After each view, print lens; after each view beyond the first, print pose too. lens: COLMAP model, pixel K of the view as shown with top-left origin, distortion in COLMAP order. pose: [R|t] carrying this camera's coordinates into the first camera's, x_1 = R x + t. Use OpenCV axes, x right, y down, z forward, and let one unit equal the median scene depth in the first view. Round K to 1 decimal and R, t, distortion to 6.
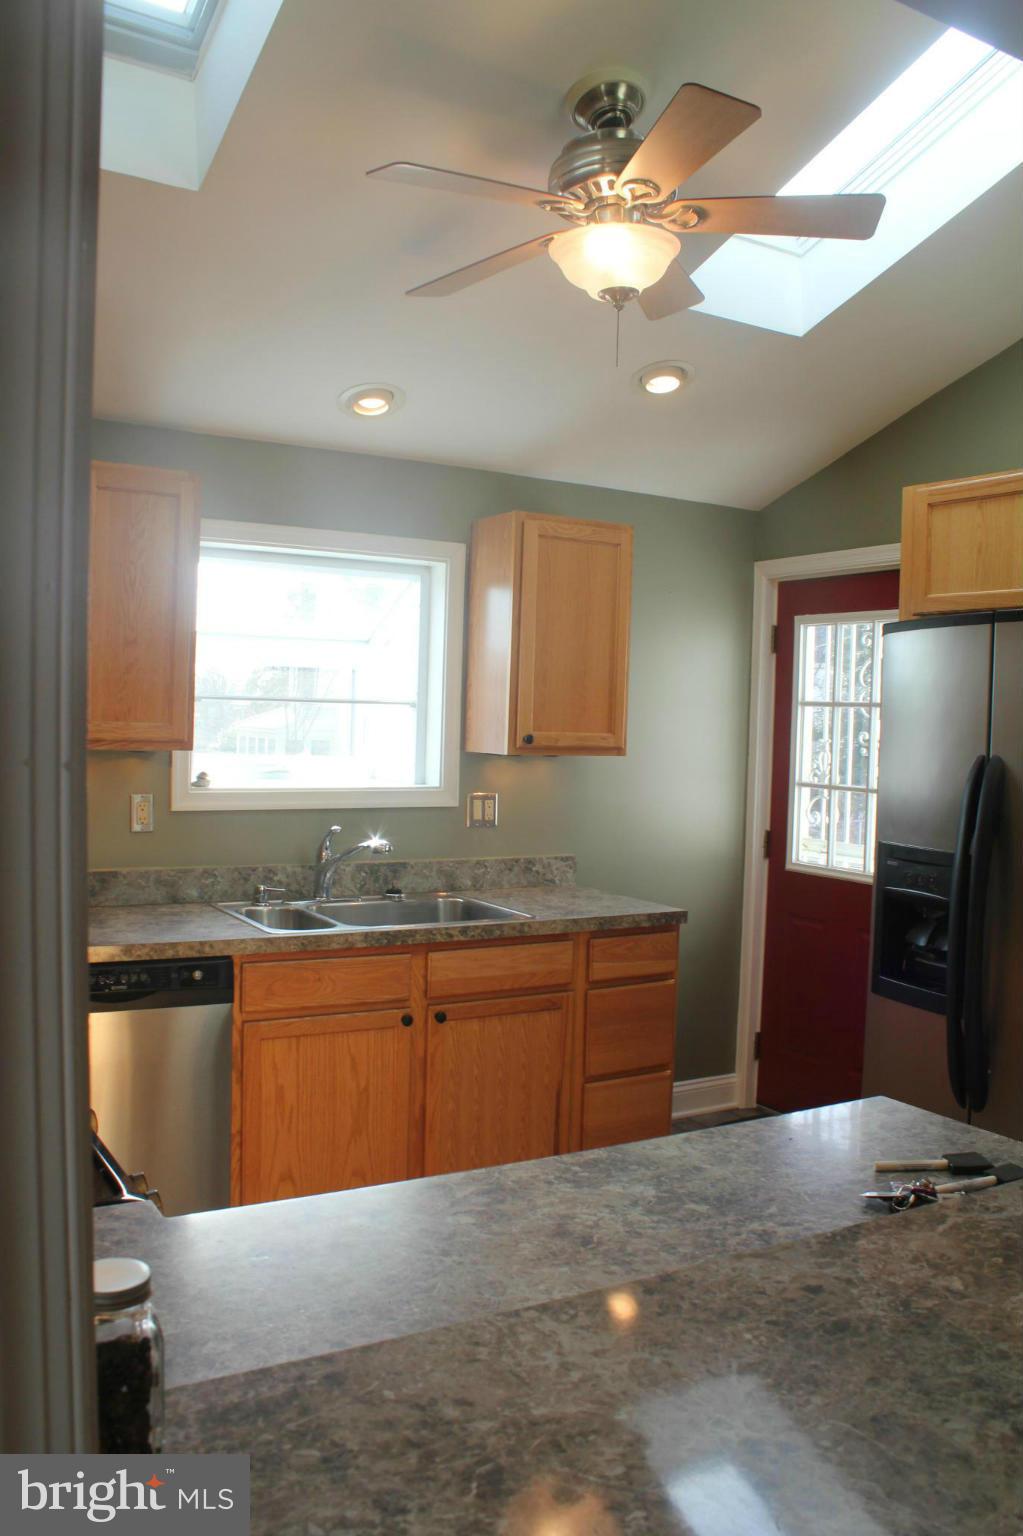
lens RADIAL K [[1274.1, 0, 511.5], [0, 1274.1, 768.0], [0, 0, 1]] dist [-0.173379, 0.147398]
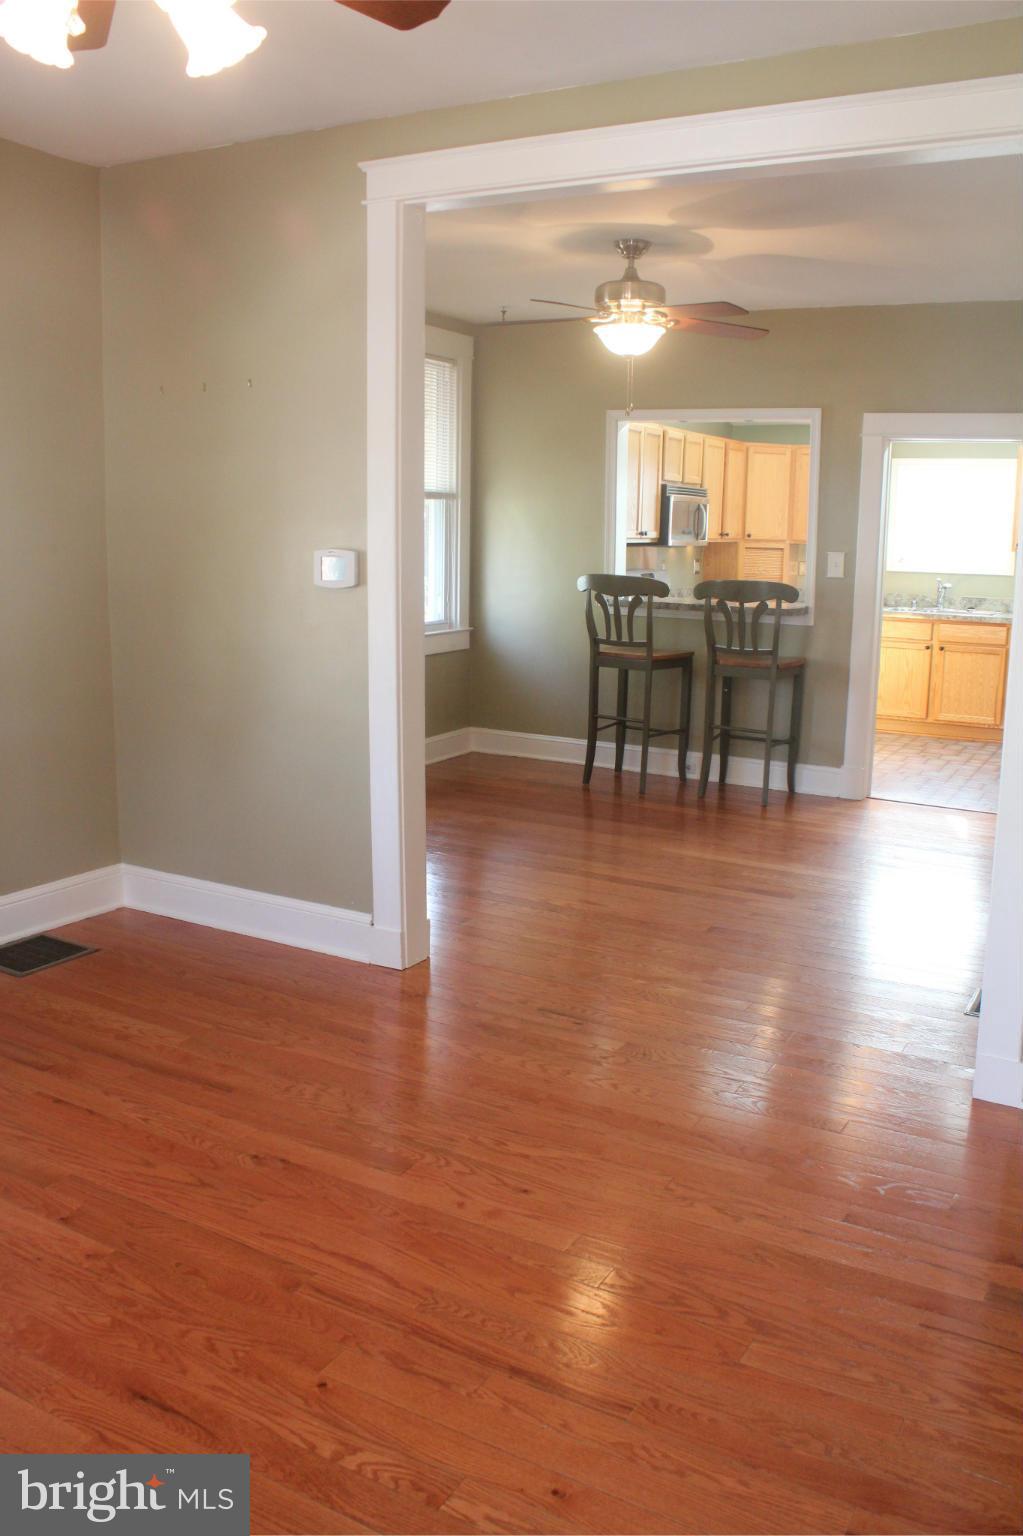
lens RADIAL K [[1274.1, 0, 511.5], [0, 1274.1, 768.0], [0, 0, 1]] dist [-0.173379, 0.147398]
pose [[0.504761, 0.143219, -0.851296, 1.664600], [-0.031283, 0.988529, 0.147758, 0.082172], [0.862692, -0.047951, 0.503451, -1.047751]]
